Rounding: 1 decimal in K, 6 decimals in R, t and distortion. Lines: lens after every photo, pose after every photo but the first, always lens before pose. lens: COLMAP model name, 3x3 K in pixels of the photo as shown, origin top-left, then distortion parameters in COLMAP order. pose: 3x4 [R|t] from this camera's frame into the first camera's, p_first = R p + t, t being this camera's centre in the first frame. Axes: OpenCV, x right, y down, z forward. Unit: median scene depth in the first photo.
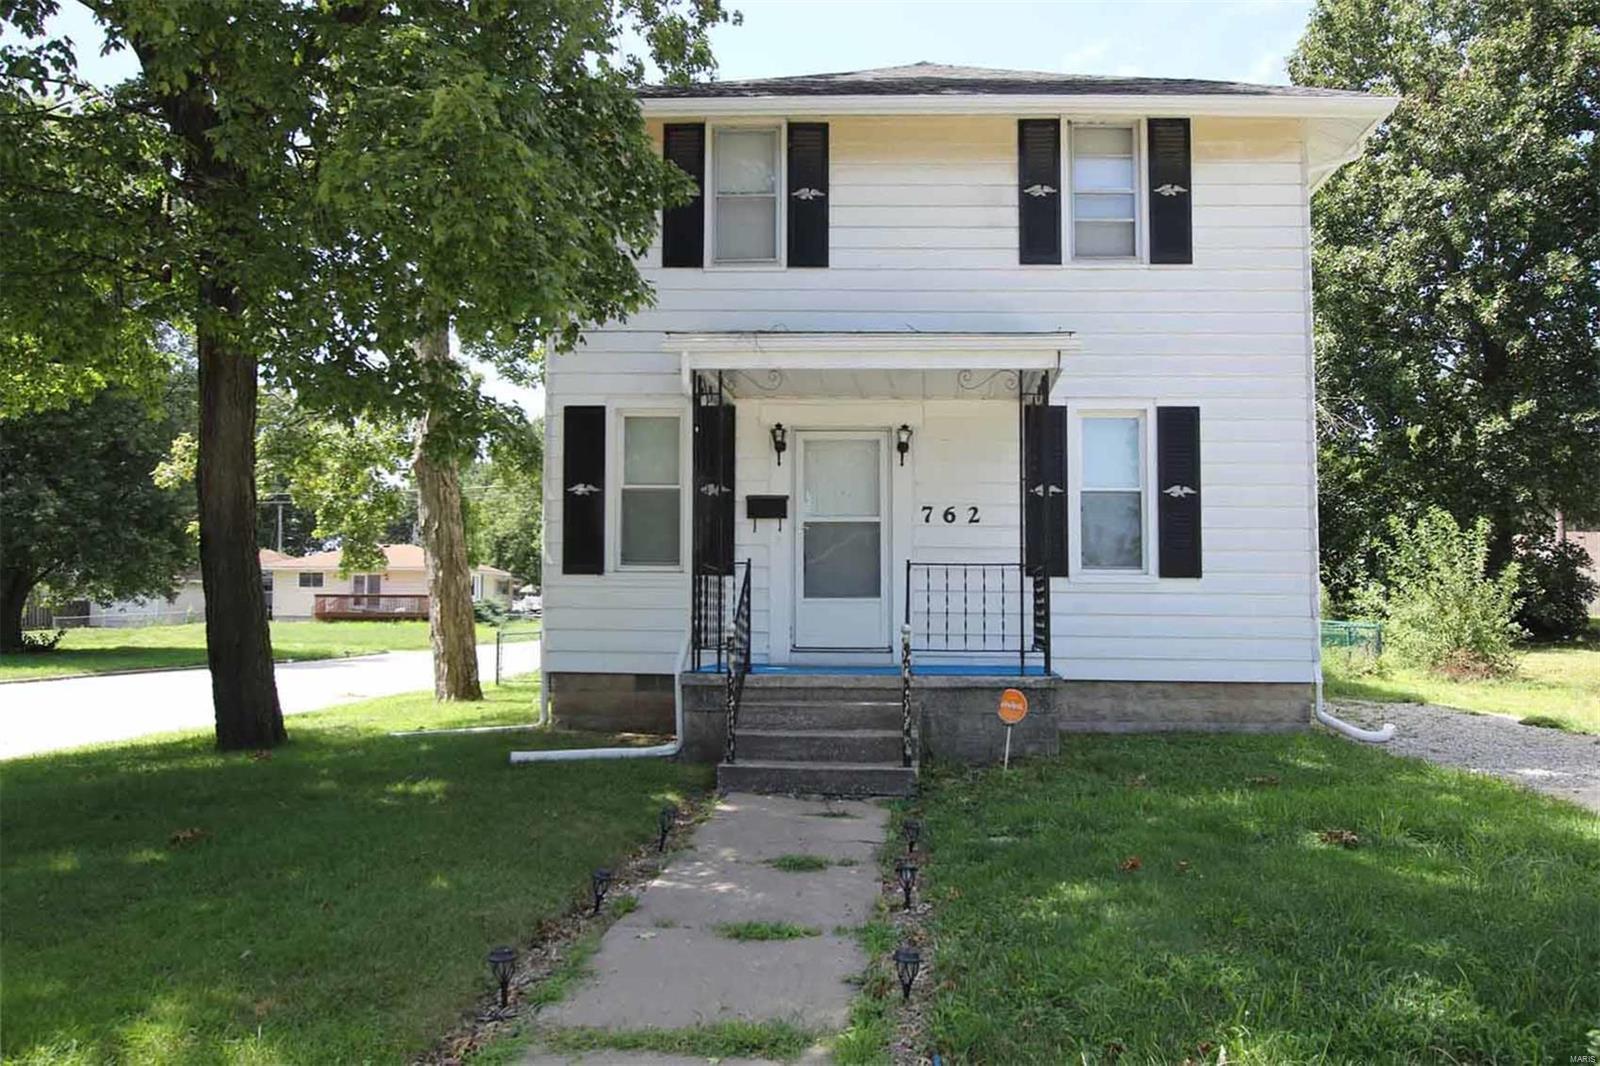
lens RADIAL K [[1264.5, 0, 800.0], [0, 1264.5, 533.0], [0, 0, 1]] dist [-0.008055, -0.001522]
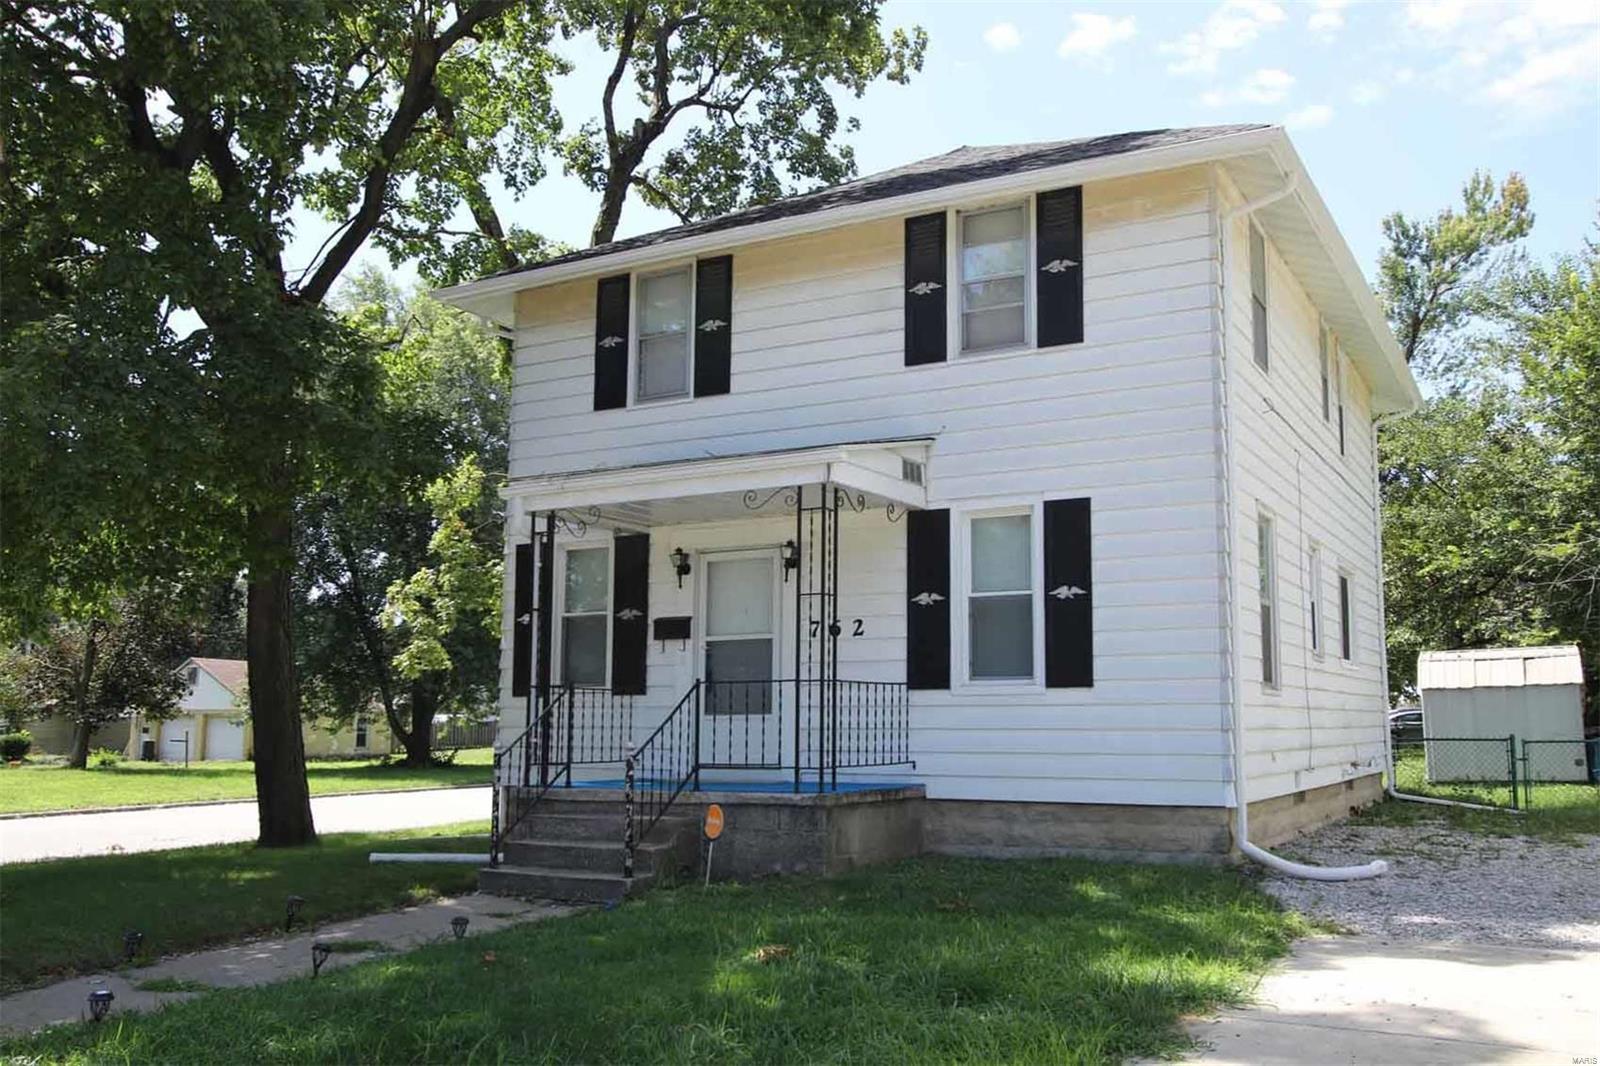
lens RADIAL K [[1443.5, 0, 800.0], [0, 1443.5, 533.0], [0, 0, 1]] dist [0.001233, -0.002278]
pose [[0.887896, -0.071708, -0.454420, 0.601355], [0.038536, 0.995899, -0.081859, 0.002419], [0.458427, 0.055171, 0.887018, -0.013744]]
